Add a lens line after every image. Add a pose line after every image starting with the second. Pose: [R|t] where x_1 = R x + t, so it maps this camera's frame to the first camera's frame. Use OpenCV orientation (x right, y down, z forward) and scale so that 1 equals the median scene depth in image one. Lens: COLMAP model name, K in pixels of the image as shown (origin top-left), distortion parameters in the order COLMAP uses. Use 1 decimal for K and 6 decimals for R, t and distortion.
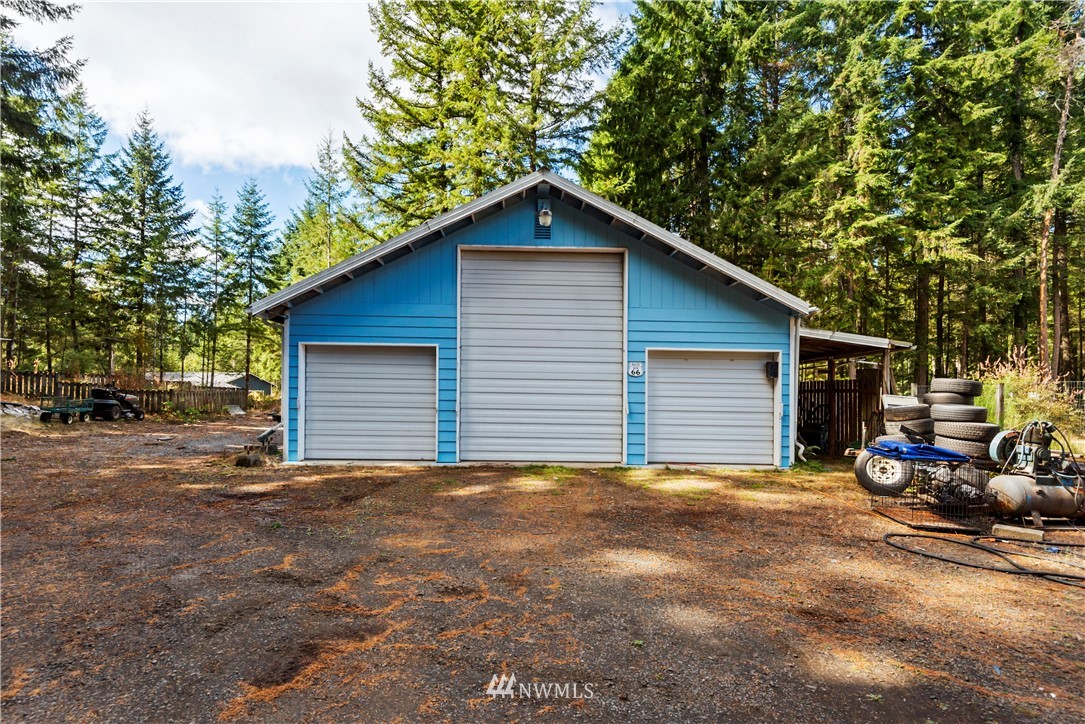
lens RADIAL K [[574.1, 0, 542.4], [0, 574.1, 391.0], [0, 0, 1]] dist [0.016721, -0.000900]
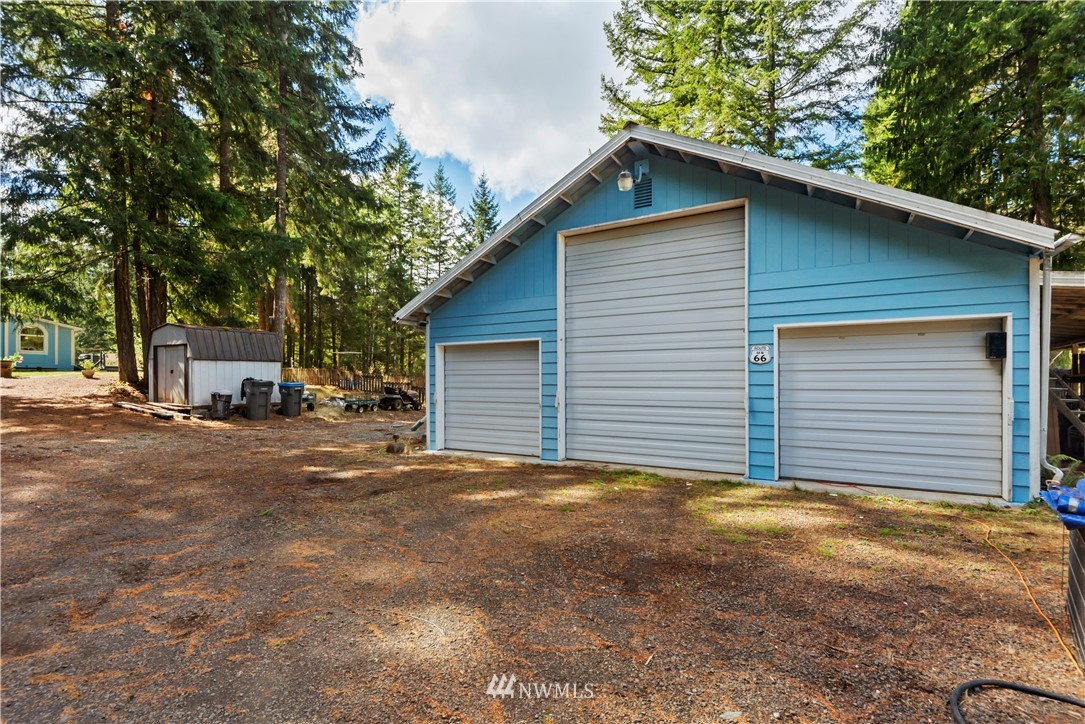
lens RADIAL K [[527.4, 0, 542.4], [0, 527.4, 390.3], [0, 0, 1]] dist [0.023400, -0.015340]
pose [[0.844217, -0.008019, -0.535941, 0.296085], [0.014198, 0.999872, 0.007404, 0.000657], [0.535813, -0.013860, 0.844223, 0.248098]]
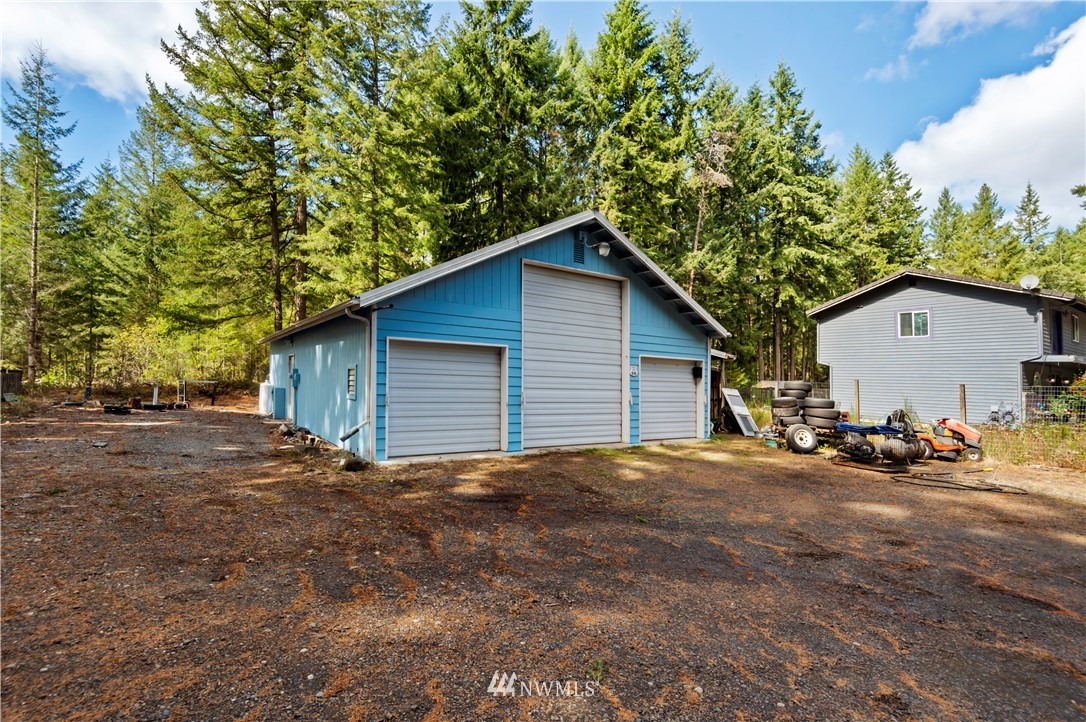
lens RADIAL K [[502.1, 0, 507.9], [0, 502.1, 363.9], [0, 0, 1]] dist [-0.002025, -0.000327]
pose [[0.850594, 0.024820, 0.525236, -0.691551], [-0.020971, 0.999692, -0.013280, -0.032208], [-0.525404, 0.000281, 0.850853, 0.171041]]
